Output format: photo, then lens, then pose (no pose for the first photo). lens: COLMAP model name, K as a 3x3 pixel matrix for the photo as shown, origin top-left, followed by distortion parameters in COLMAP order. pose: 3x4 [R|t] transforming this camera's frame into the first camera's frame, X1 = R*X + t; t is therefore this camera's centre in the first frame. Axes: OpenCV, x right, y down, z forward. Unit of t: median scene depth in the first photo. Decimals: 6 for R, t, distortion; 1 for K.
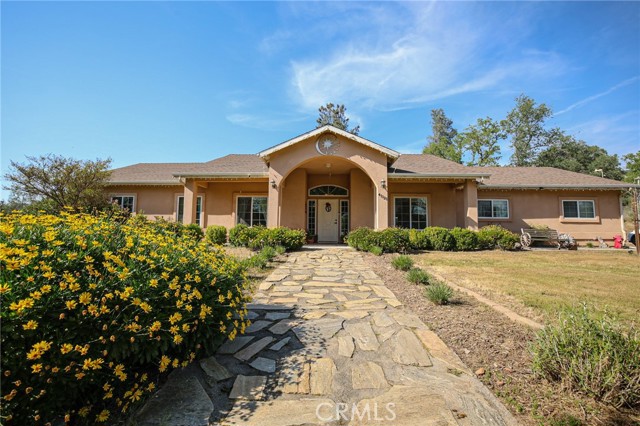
lens RADIAL K [[275.3, 0, 320.2], [0, 275.3, 209.6], [0, 0, 1]] dist [-0.045849, 0.014903]
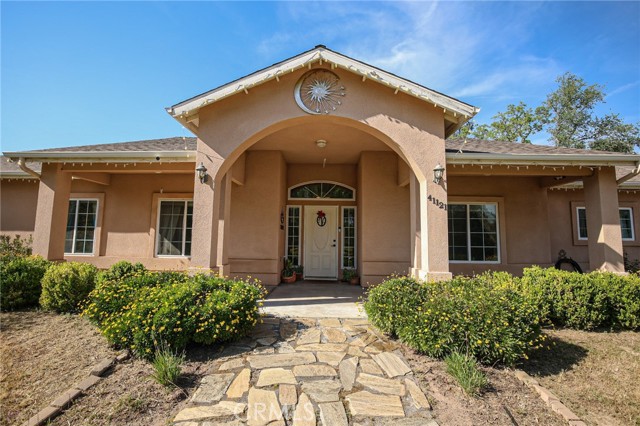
lens RADIAL K [[276.5, 0, 318.0], [0, 276.5, 211.2], [0, 0, 1]] dist [-0.042194, 0.015080]
pose [[0.999980, 0.006157, -0.001623, 0.023531], [-0.006170, 0.999950, -0.007860, -0.022688], [0.001574, 0.007870, 0.999968, 0.451491]]
